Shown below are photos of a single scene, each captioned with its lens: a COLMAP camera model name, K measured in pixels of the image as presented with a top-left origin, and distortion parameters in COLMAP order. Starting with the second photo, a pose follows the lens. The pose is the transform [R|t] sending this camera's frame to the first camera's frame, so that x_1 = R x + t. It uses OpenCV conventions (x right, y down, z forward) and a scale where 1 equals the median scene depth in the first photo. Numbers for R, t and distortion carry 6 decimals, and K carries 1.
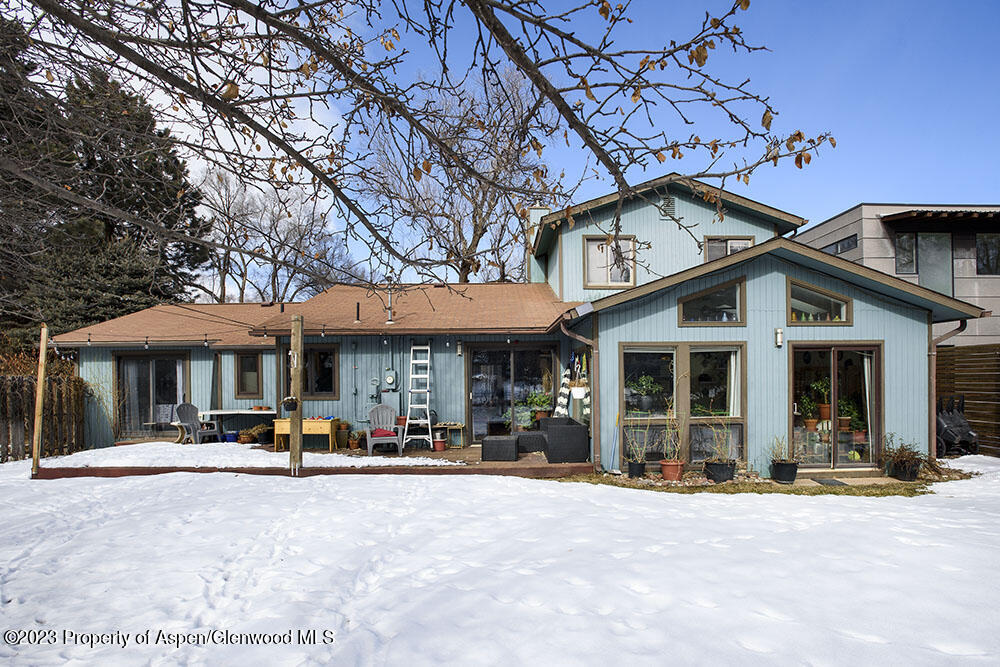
lens RADIAL K [[502.6, 0, 502.1], [0, 502.6, 361.1], [0, 0, 1]] dist [-0.037400, 0.000810]
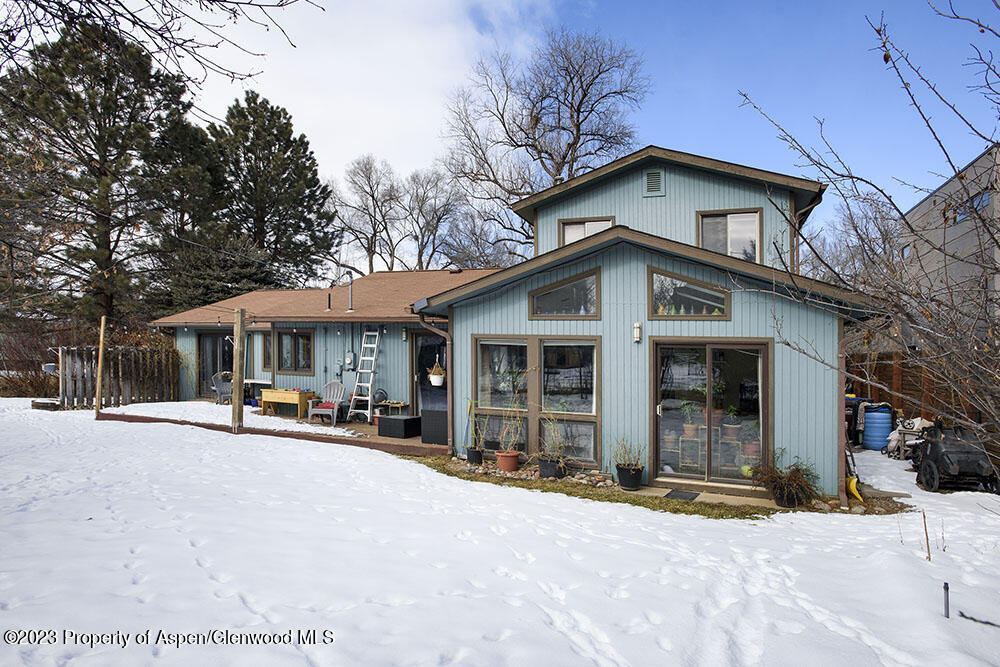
lens RADIAL K [[543.5, 0, 500.0], [0, 543.5, 333.5], [0, 0, 1]] dist [-0.034844, 0.000041]
pose [[0.927839, 0.019304, -0.372480, 0.683562], [-0.020747, 0.999785, 0.000133, -0.039068], [0.372403, 0.007604, 0.928040, -0.035756]]
